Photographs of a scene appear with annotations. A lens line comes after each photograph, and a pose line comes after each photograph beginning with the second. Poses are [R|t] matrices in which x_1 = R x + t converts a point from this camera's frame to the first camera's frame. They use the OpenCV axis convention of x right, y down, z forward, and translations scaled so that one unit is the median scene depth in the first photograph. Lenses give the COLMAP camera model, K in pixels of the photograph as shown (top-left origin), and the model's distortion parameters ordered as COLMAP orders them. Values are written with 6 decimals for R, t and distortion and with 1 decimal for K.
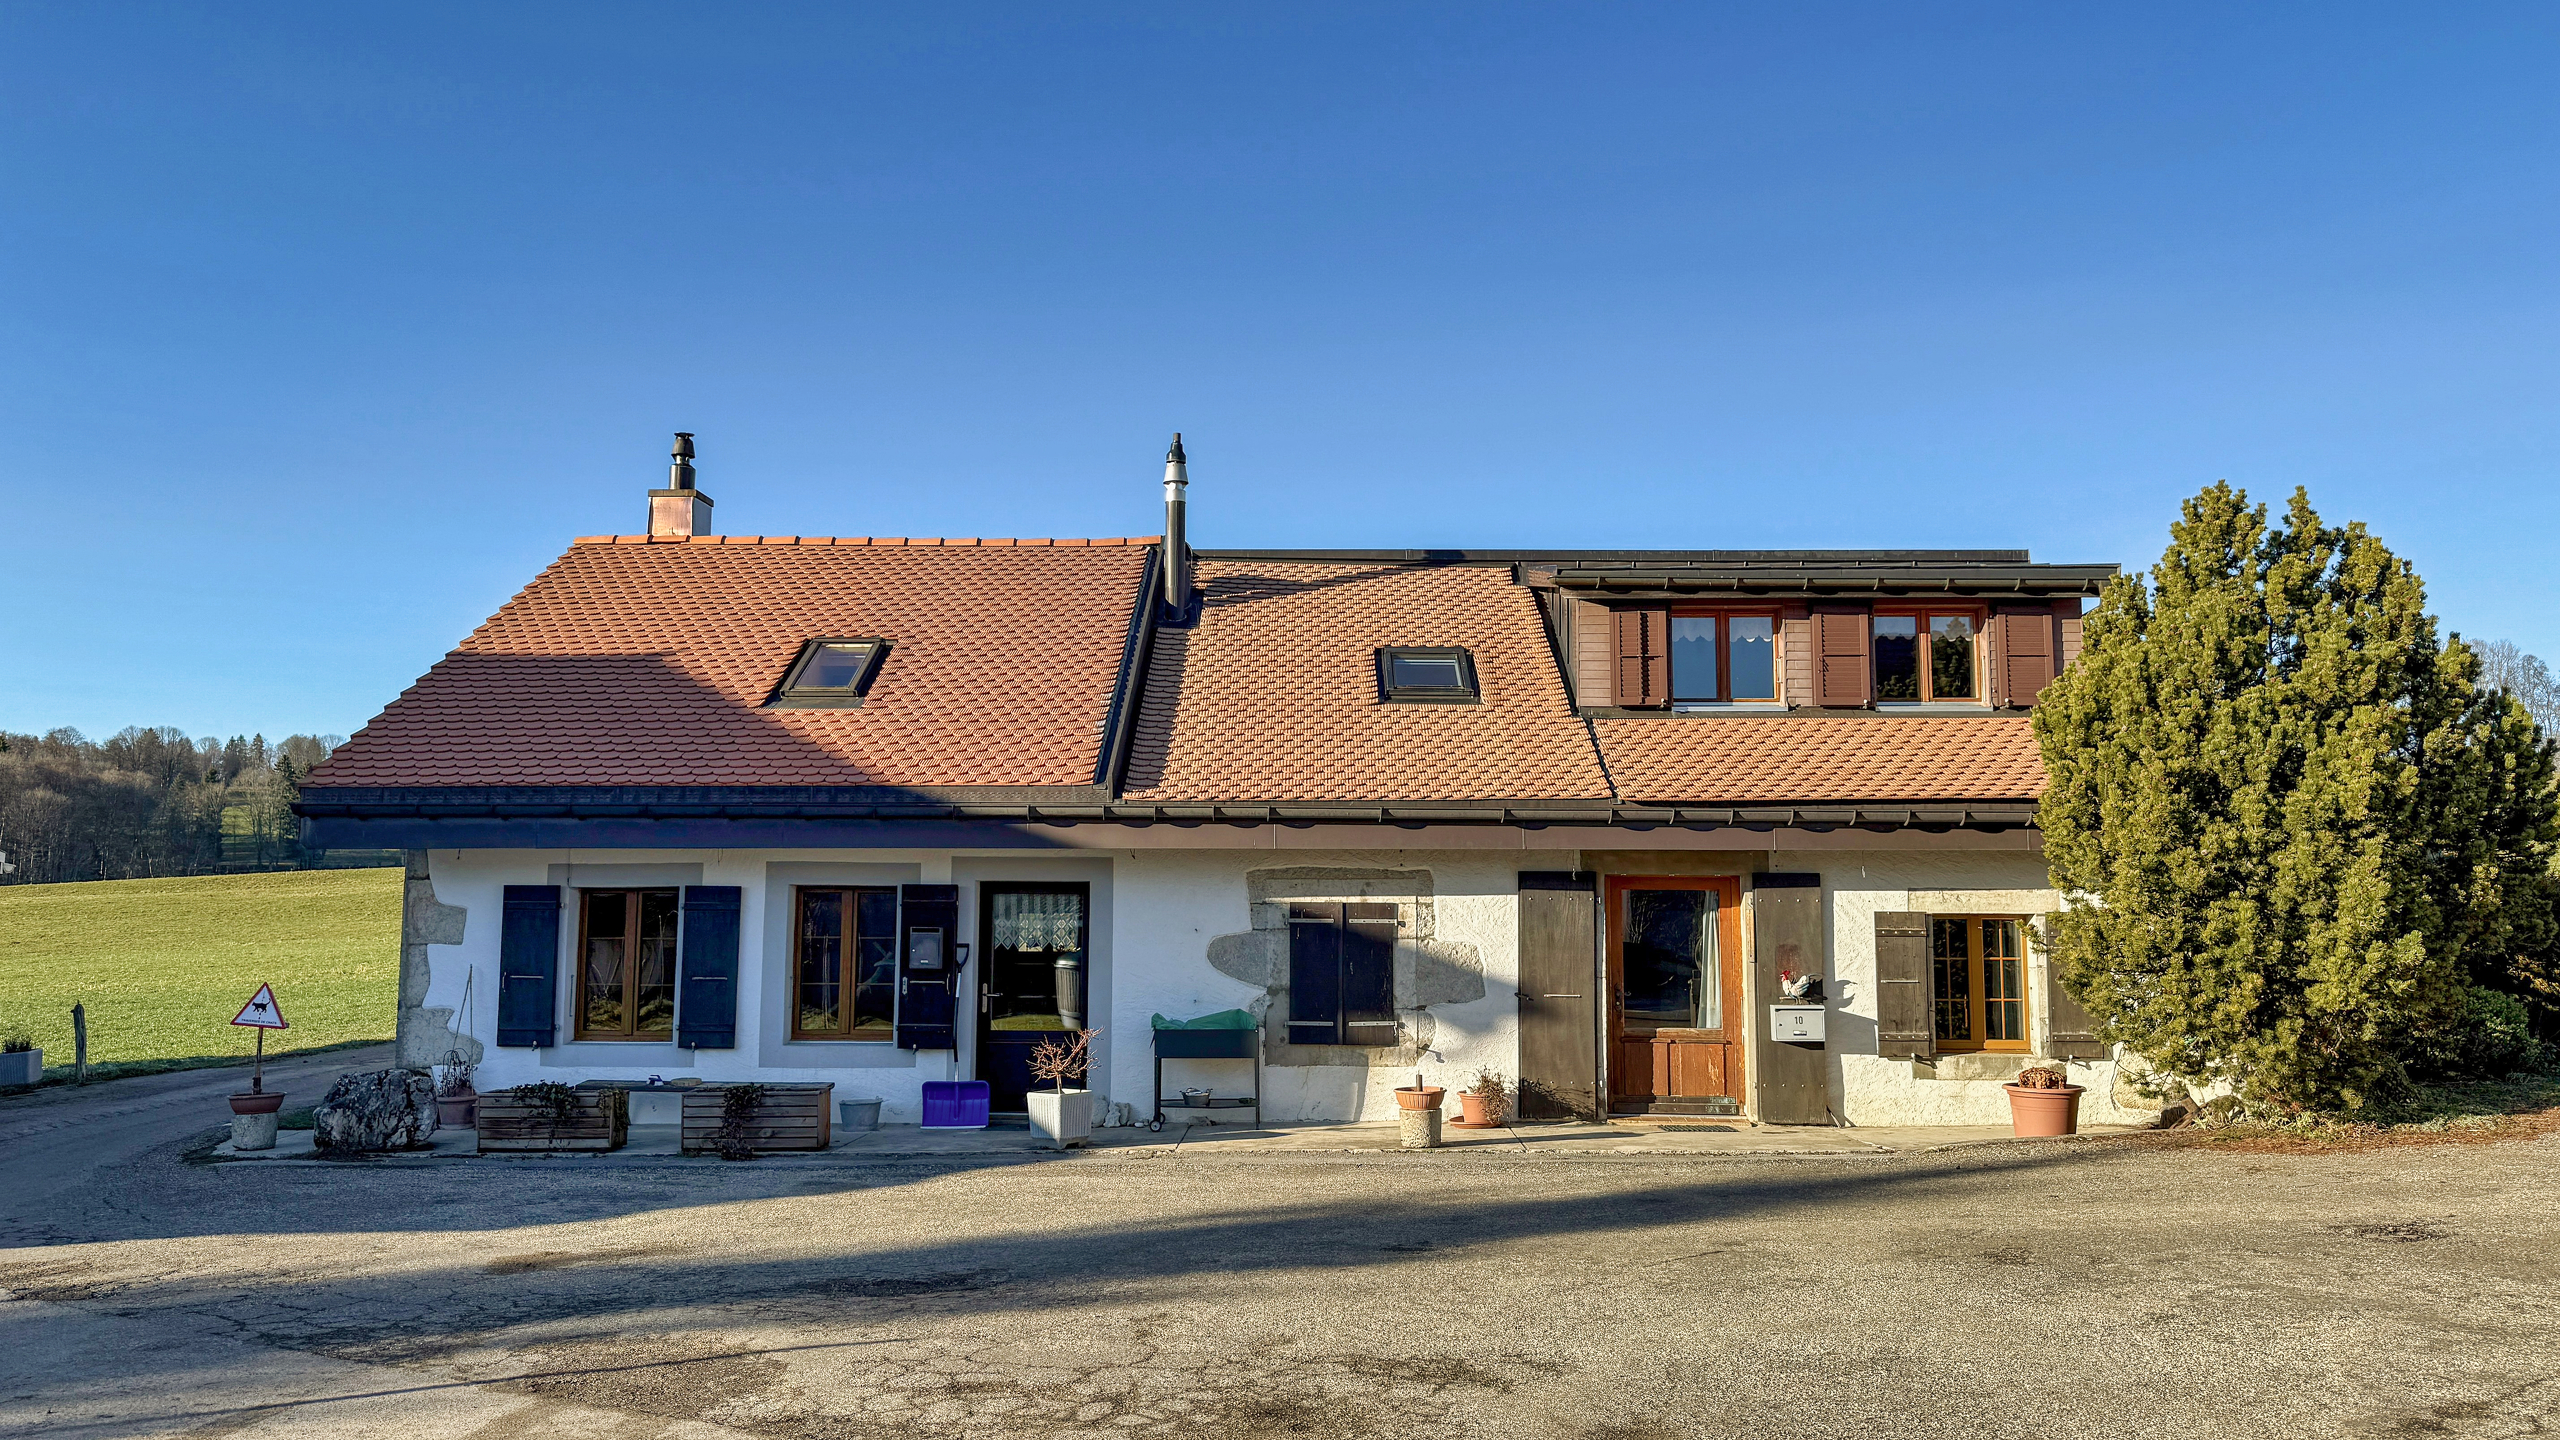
lens RADIAL K [[1816.4, 0, 1285.5], [0, 1816.4, 721.8], [0, 0, 1]] dist [0.009559, -0.017098]
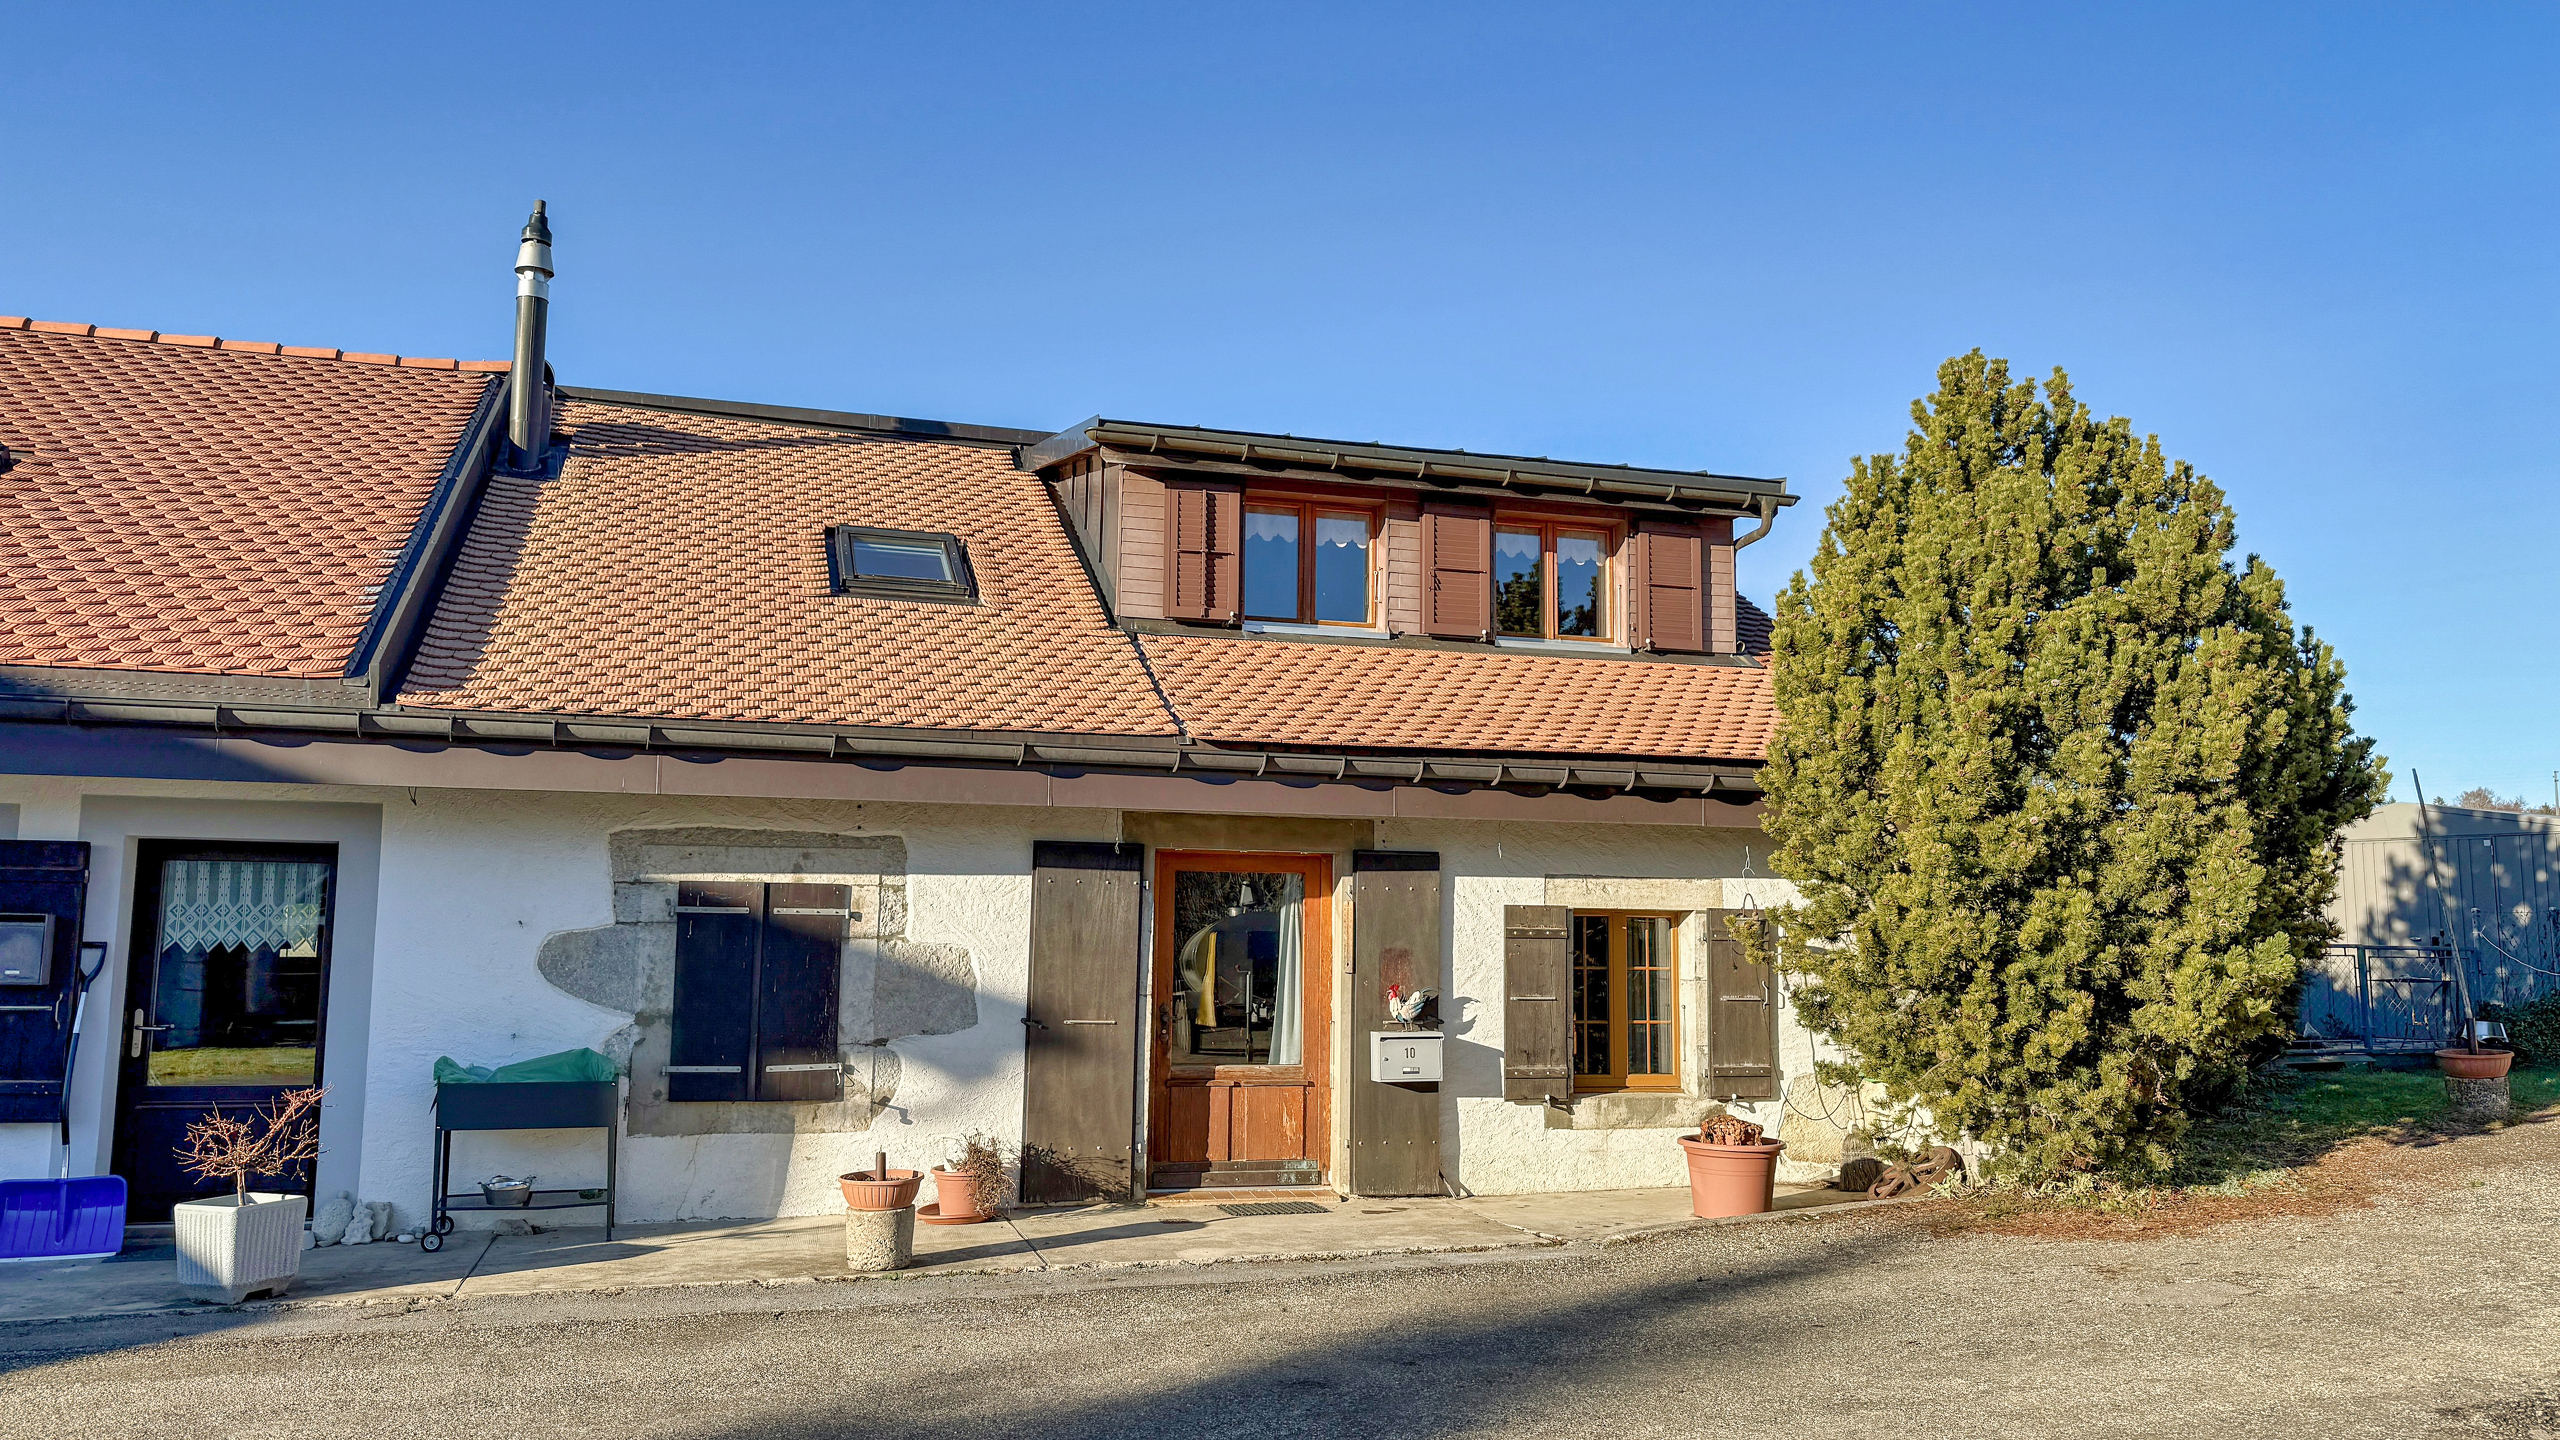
lens RADIAL K [[1816.4, 0, 1280.7], [0, 1816.4, 727.1], [0, 0, 1]] dist [0.009559, -0.017098]
pose [[0.950894, 0.041745, 0.306689, 0.005034], [-0.041480, 0.999112, -0.007385, 0.041155], [-0.306725, -0.005699, 0.951781, 0.323322]]
